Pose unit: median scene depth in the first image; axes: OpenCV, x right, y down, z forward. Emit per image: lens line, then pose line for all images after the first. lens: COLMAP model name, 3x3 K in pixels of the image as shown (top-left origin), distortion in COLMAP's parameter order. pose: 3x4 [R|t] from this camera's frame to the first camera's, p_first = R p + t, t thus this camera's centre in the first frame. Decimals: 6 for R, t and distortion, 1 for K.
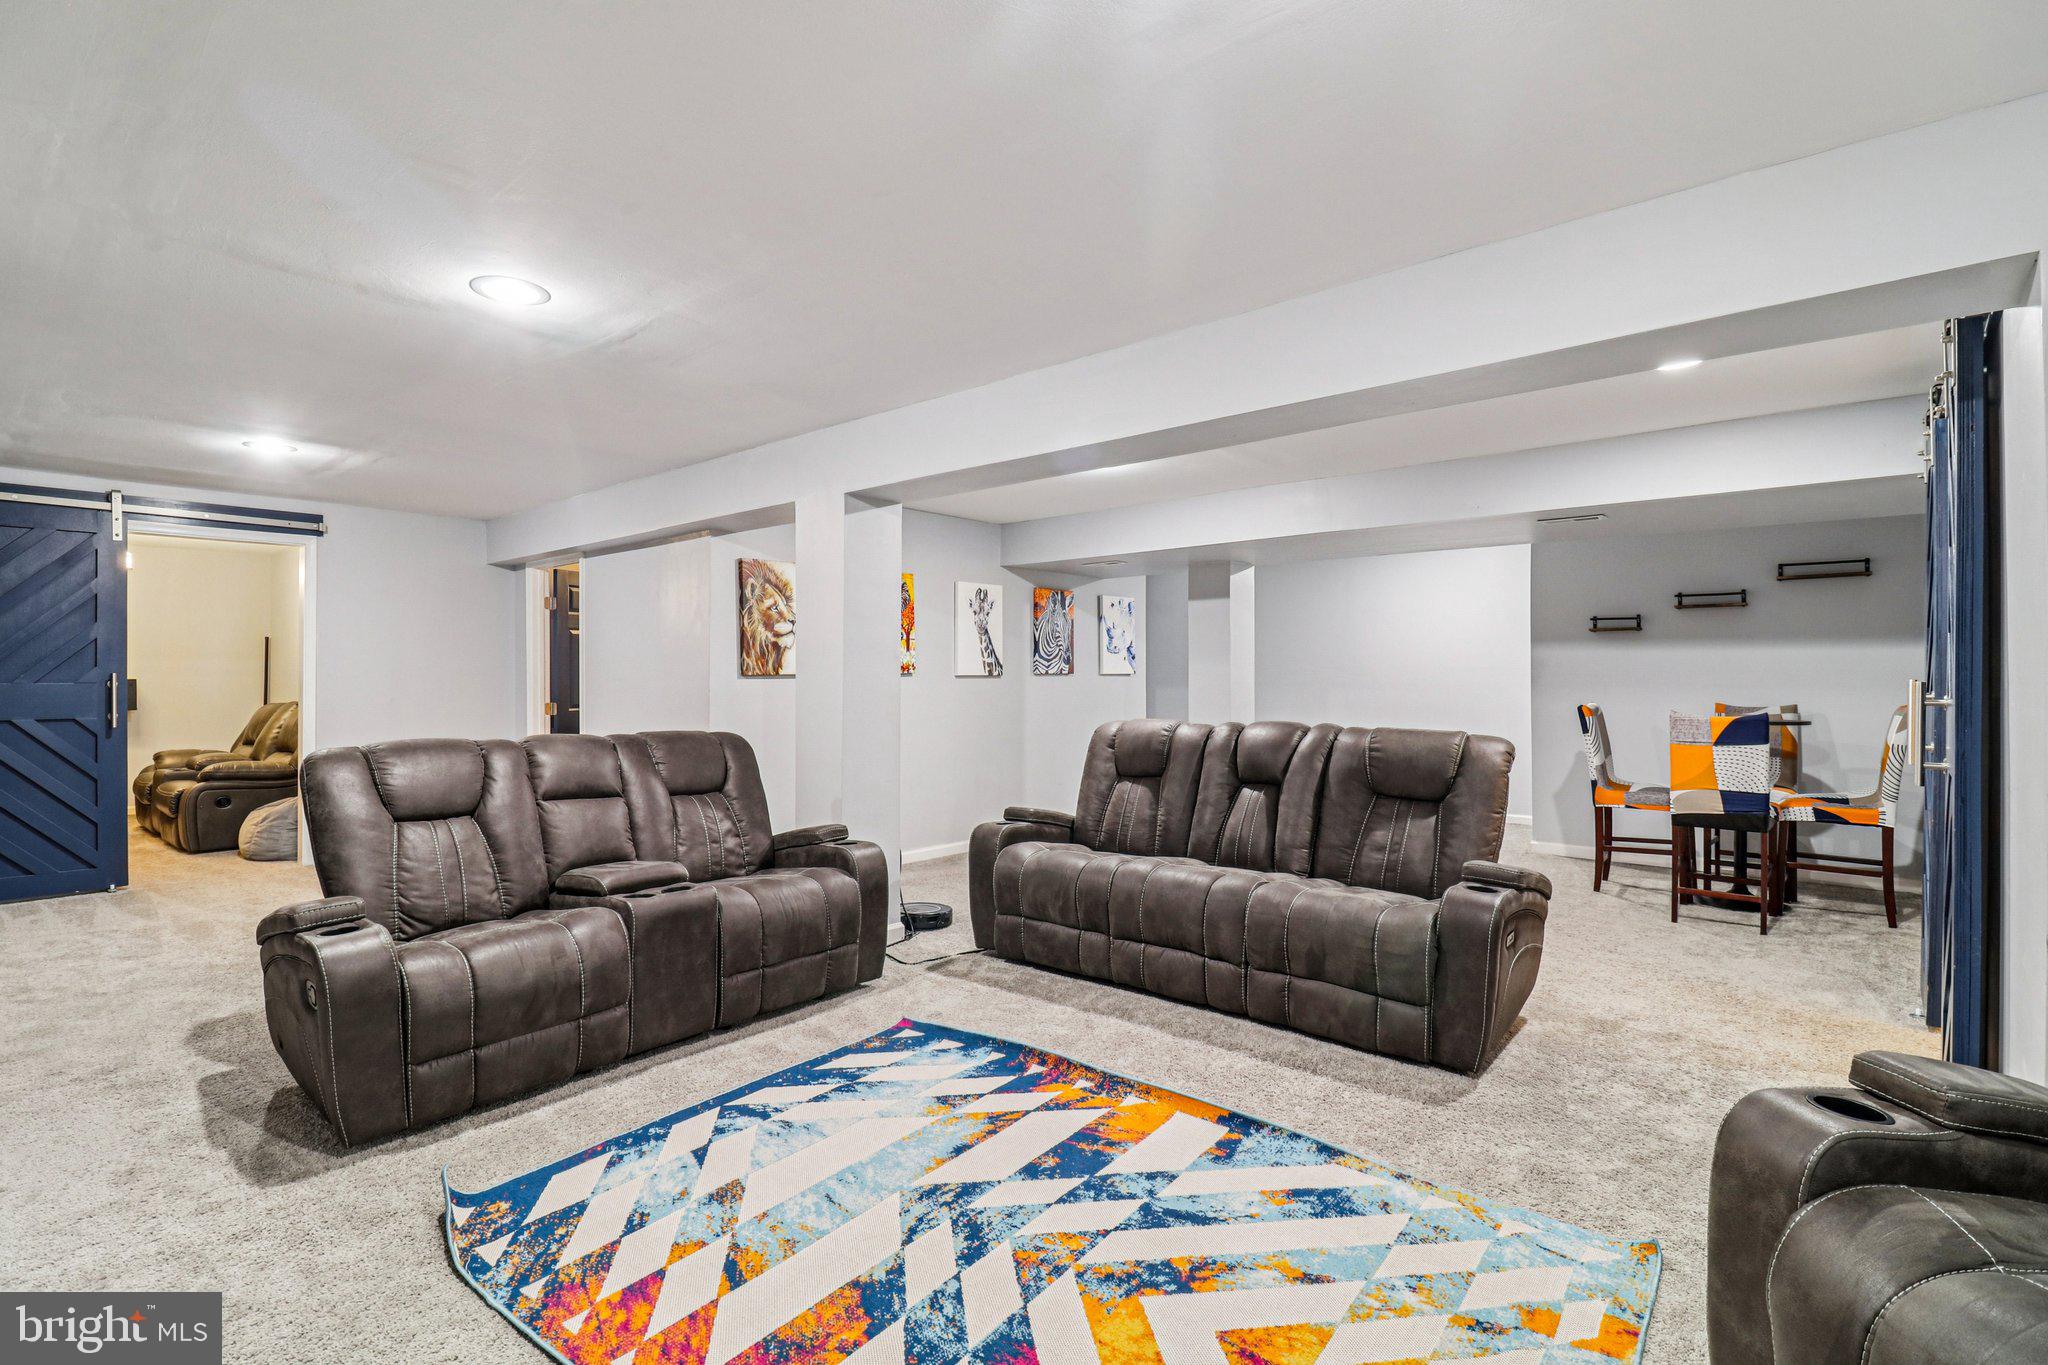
lens RADIAL K [[955.3, 0, 1011.4], [0, 955.3, 673.3], [0, 0, 1]] dist [0.007525, -0.011979]
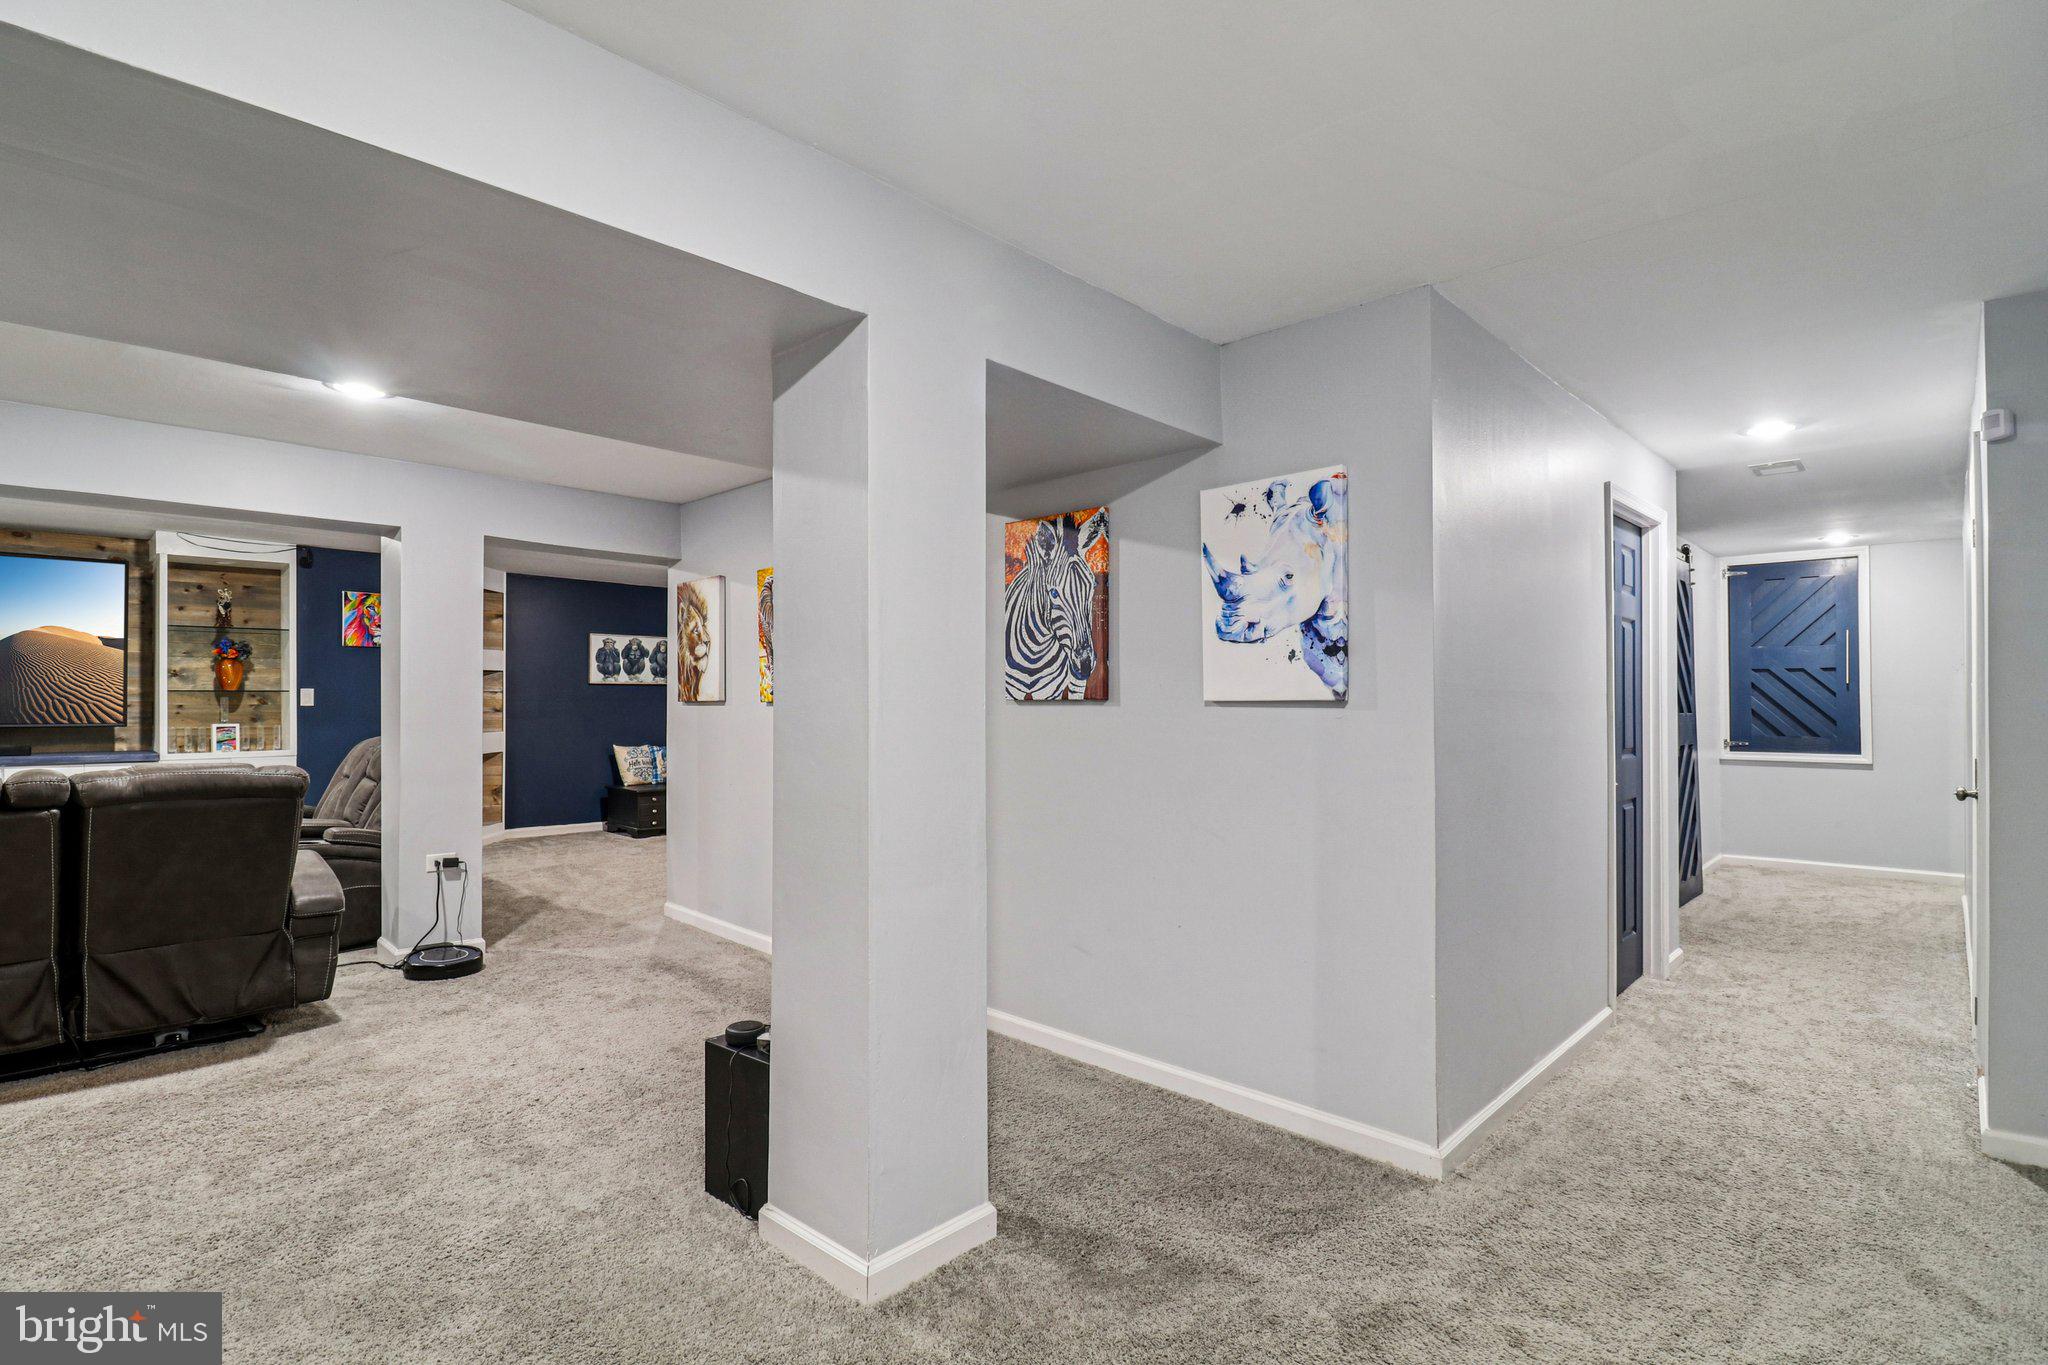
lens RADIAL K [[978.0, 0, 1004.9], [0, 978.0, 668.5], [0, 0, 1]] dist [0.000093, -0.000339]
pose [[-0.055105, -0.035330, -0.997855, 1.158598], [-0.002353, 0.999376, -0.035253, 0.003964], [0.998478, 0.000405, -0.055153, 2.273903]]
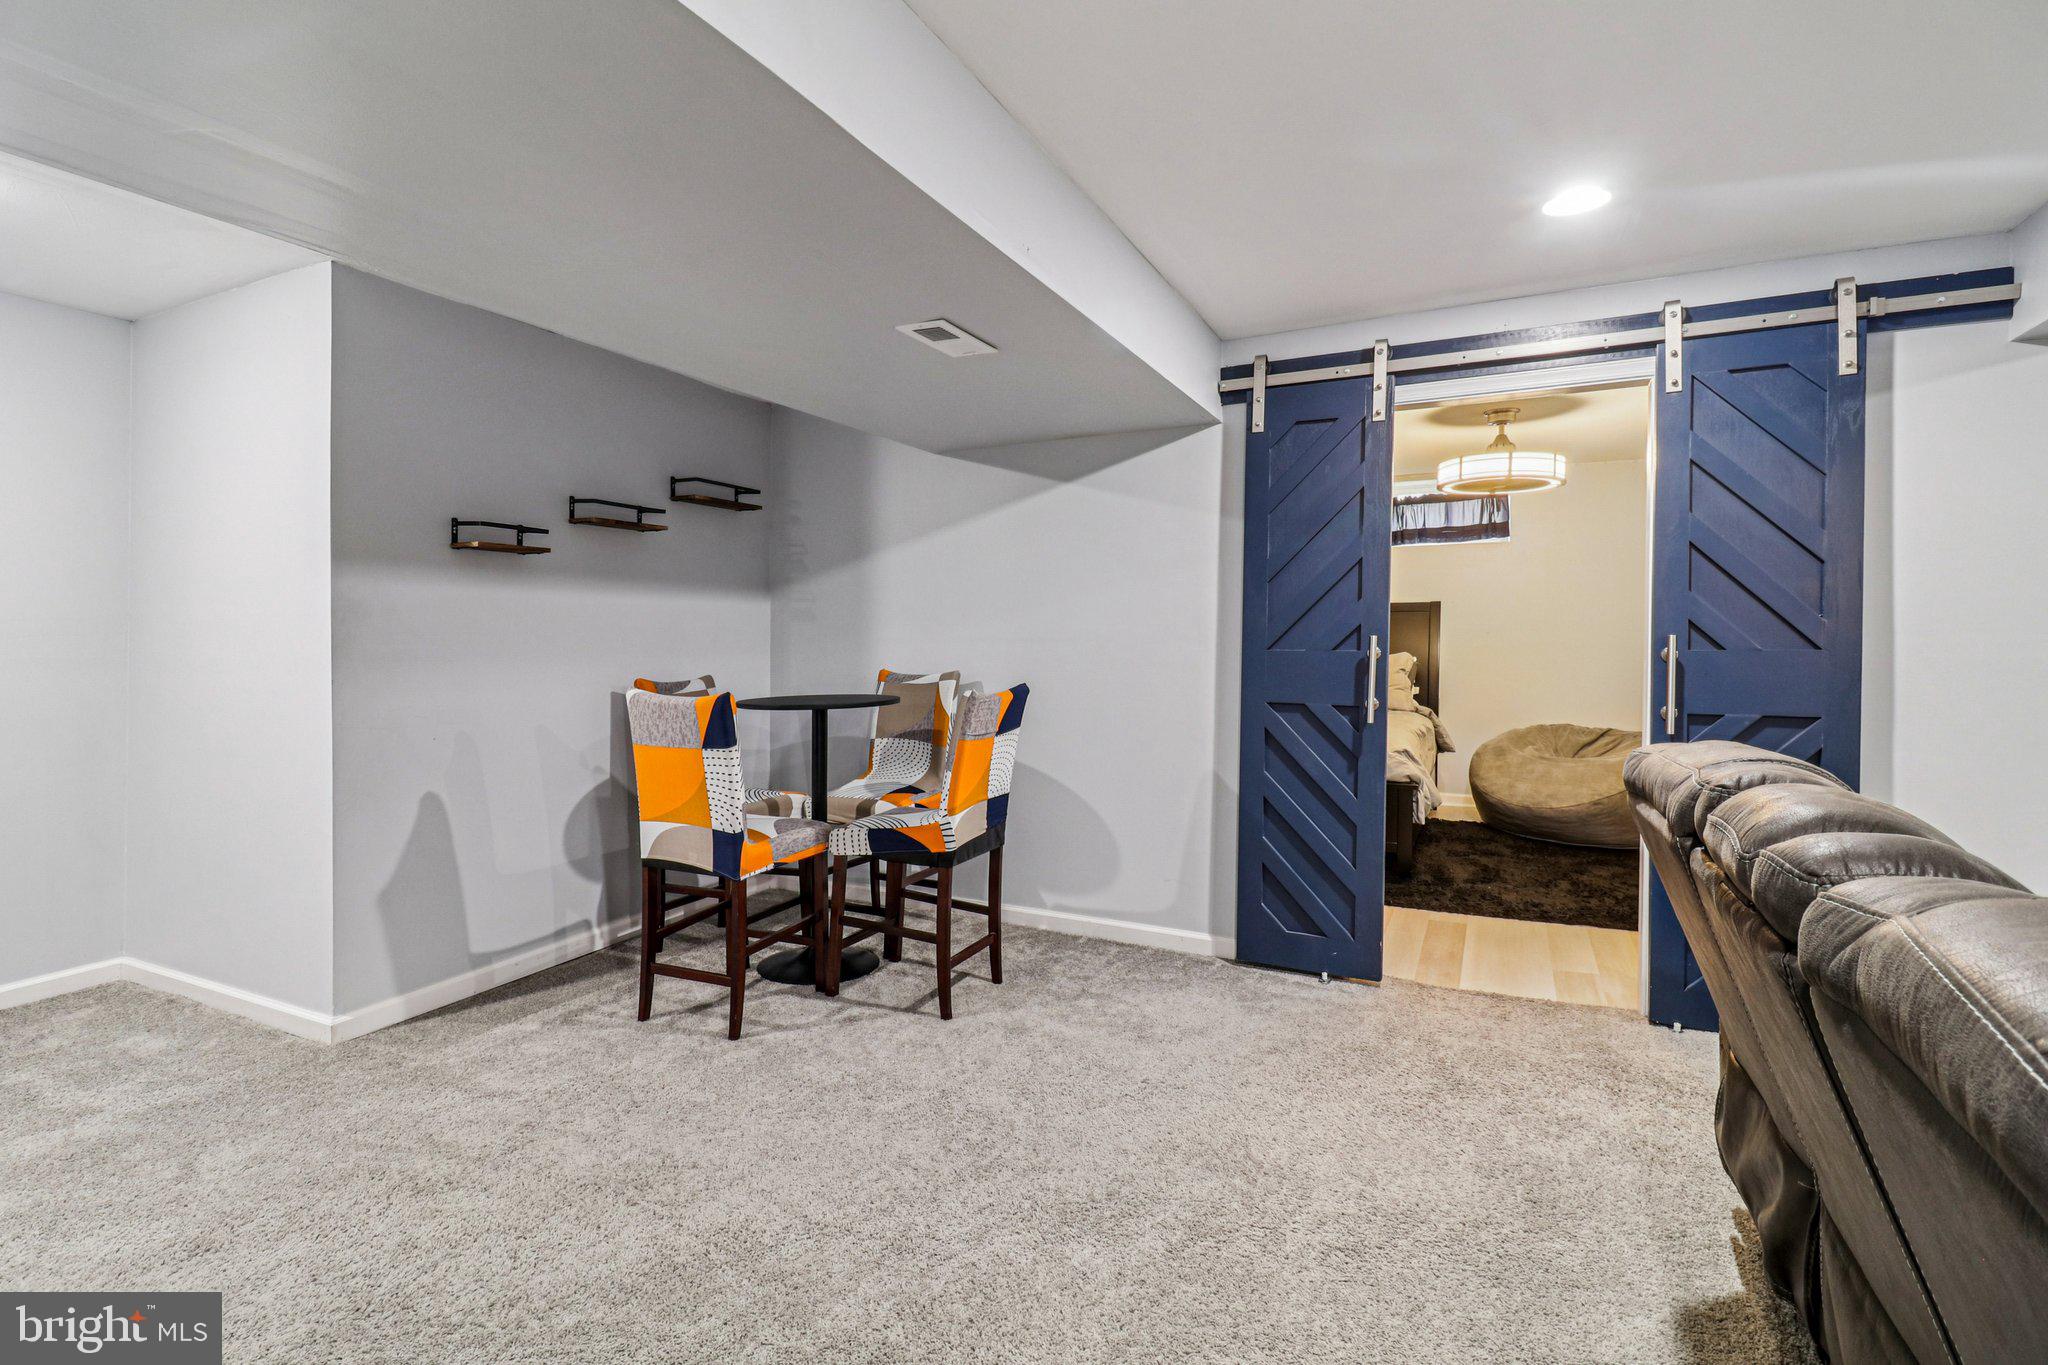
lens RADIAL K [[959.0, 0, 994.7], [0, 959.0, 605.2], [0, 0, 1]] dist [0.001400, 0.000016]
pose [[-0.257651, 0.027147, 0.965857, 0.116069], [0.004592, 0.999628, -0.026872, 0.000915], [-0.966227, -0.002489, -0.257680, 1.657592]]
